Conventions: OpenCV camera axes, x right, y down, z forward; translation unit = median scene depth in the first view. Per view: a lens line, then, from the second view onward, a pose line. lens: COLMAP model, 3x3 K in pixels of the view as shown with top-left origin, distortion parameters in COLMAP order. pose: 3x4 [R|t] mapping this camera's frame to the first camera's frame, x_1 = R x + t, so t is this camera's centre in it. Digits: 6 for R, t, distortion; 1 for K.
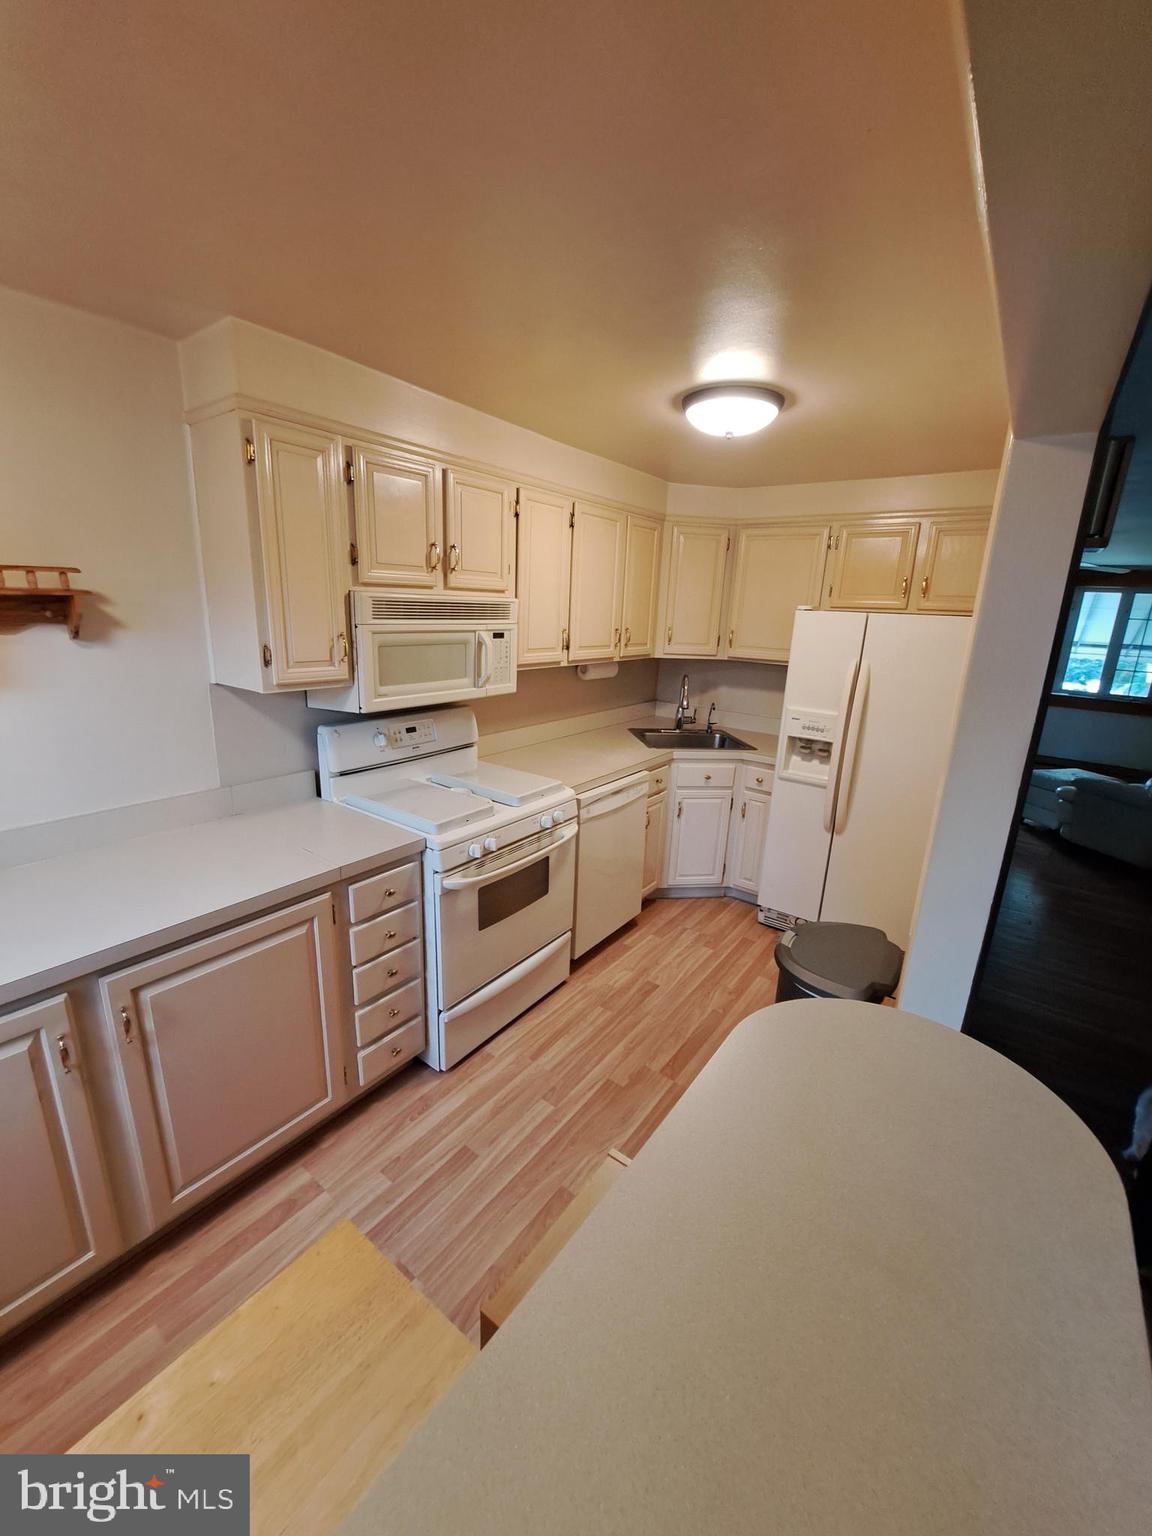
lens RADIAL K [[611.4, 0, 576.5], [0, 611.4, 768.4], [0, 0, 1]] dist [-0.018652, 0.000540]
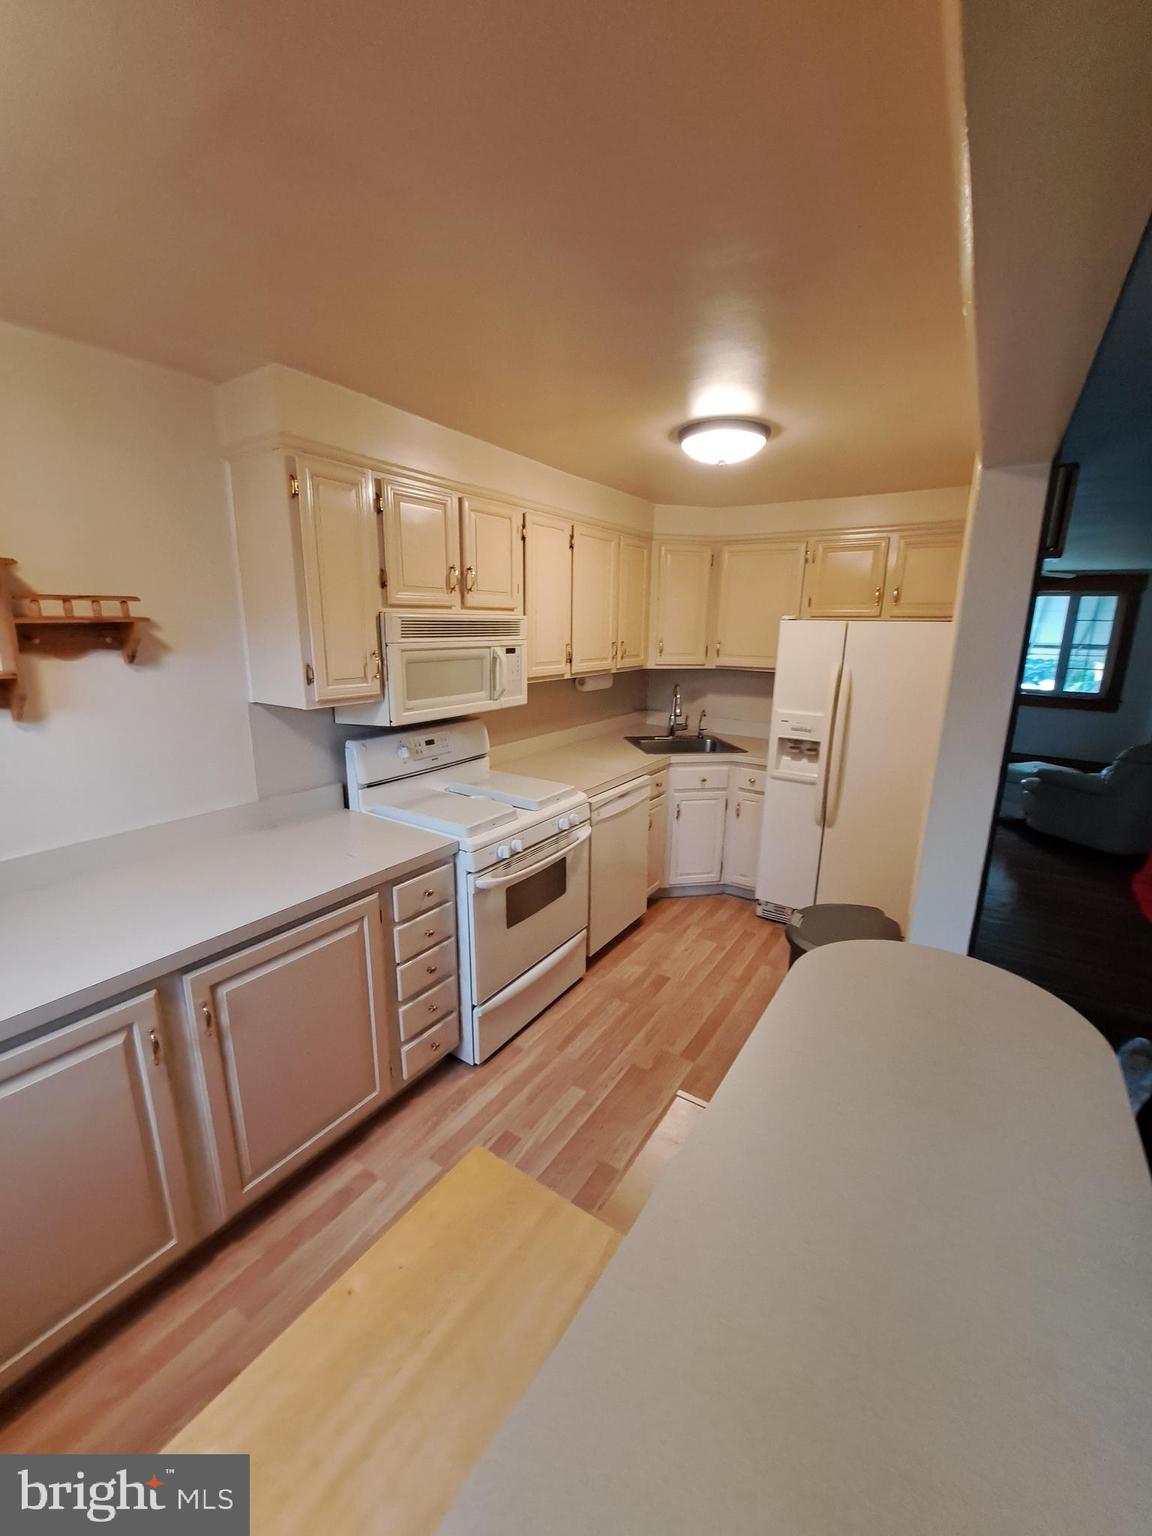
lens RADIAL K [[611.4, 0, 579.6], [0, 611.4, 769.6], [0, 0, 1]] dist [-0.018652, 0.000540]
pose [[0.998236, -0.036905, 0.046507, -0.077455], [0.037974, 0.999029, -0.022328, 0.020664], [-0.045638, 0.024055, 0.998668, -0.073923]]
